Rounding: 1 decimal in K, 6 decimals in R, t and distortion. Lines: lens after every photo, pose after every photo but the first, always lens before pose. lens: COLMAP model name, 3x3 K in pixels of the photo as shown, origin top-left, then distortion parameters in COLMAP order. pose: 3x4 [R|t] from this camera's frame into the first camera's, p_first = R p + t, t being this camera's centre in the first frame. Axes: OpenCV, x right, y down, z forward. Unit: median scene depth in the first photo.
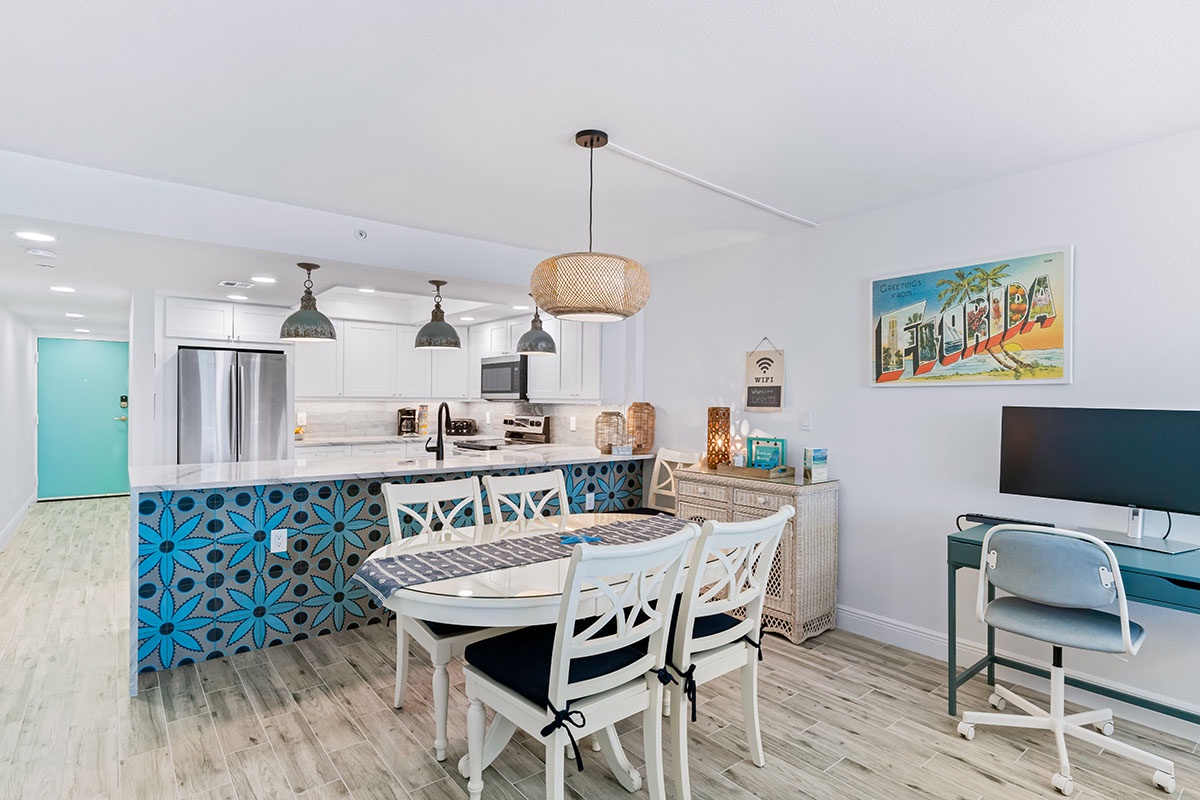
lens RADIAL K [[612.5, 0, 595.8], [0, 612.5, 398.5], [0, 0, 1]] dist [-0.014405, 0.007334]
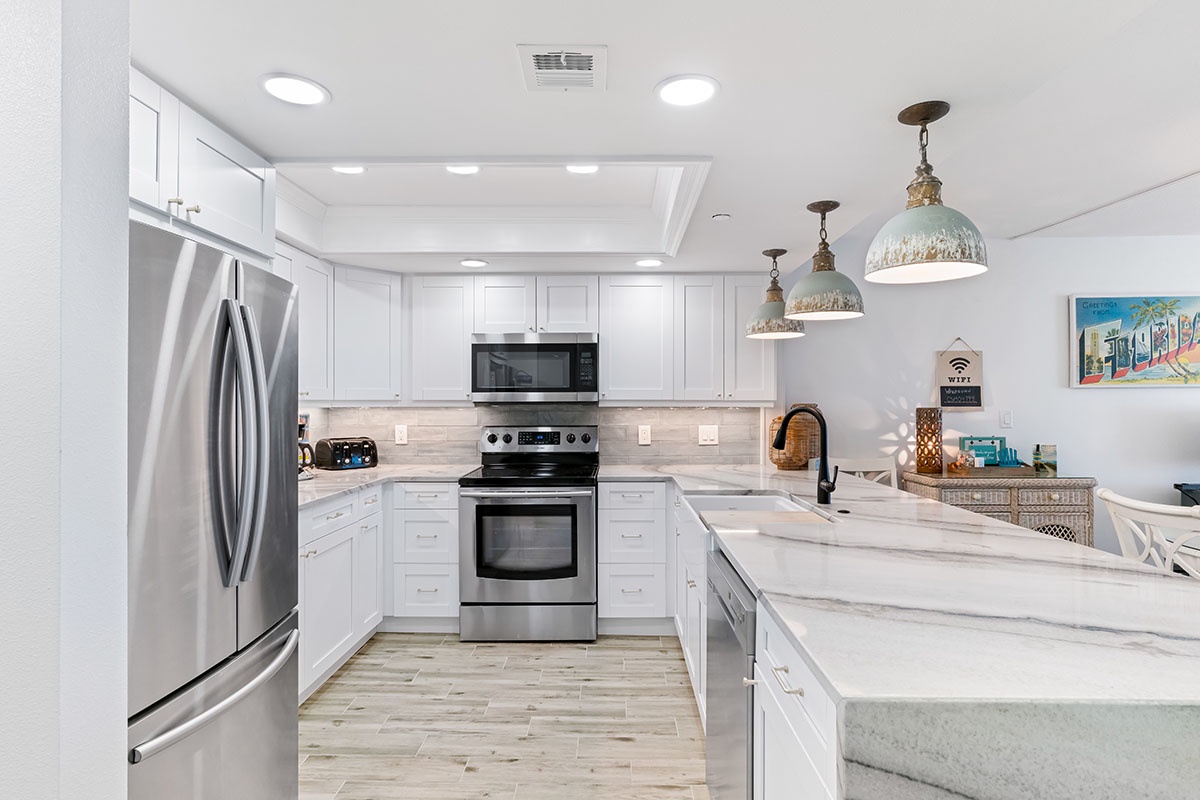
lens RADIAL K [[625.9, 0, 602.2], [0, 625.9, 401.1], [0, 0, 1]] dist [-0.002442, 0.001751]
pose [[0.630855, -0.007671, 0.775863, -1.105112], [0.005943, 0.999970, 0.005055, -0.005029], [-0.775878, 0.001422, 0.630881, 0.991476]]
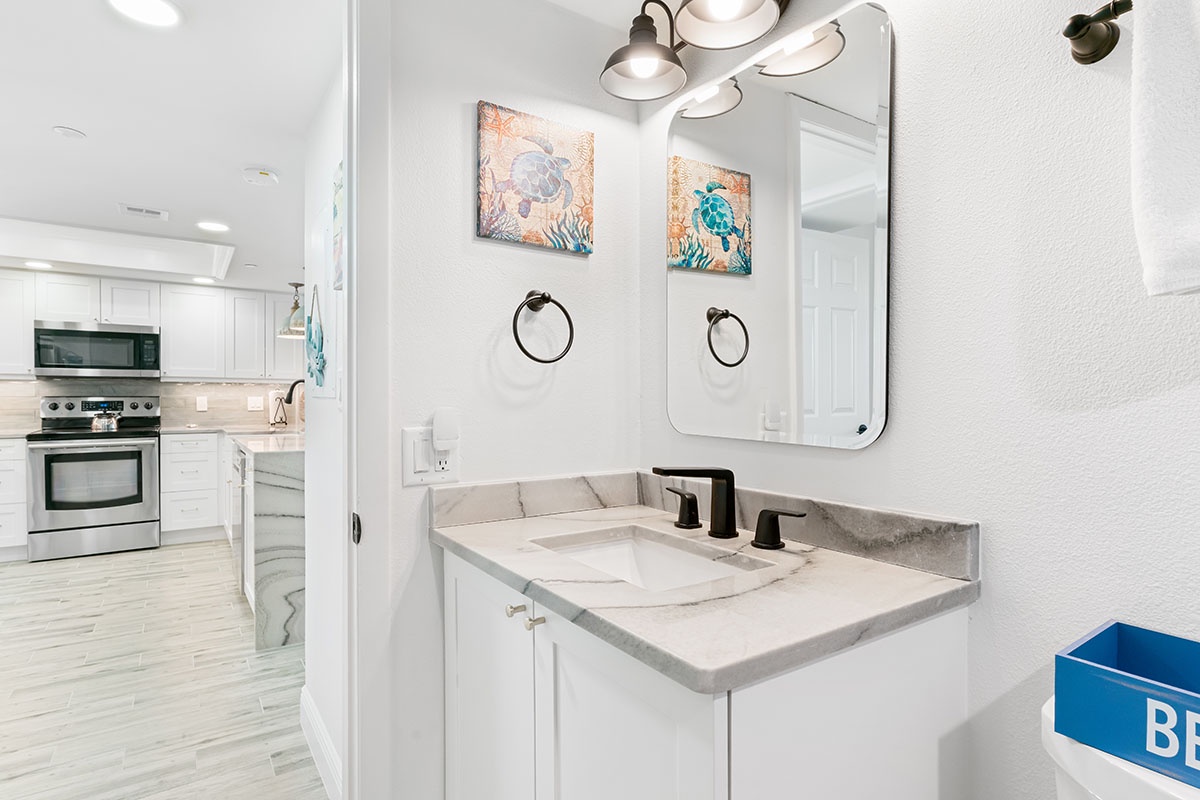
lens RADIAL K [[625.9, 0, 602.2], [0, 625.9, 401.1], [0, 0, 1]] dist [-0.002442, 0.001751]
pose [[0.065259, -0.015391, 0.997750, -1.712874], [-0.002293, 0.999876, 0.015574, 0.034909], [-0.997866, -0.003304, 0.065216, 0.512746]]
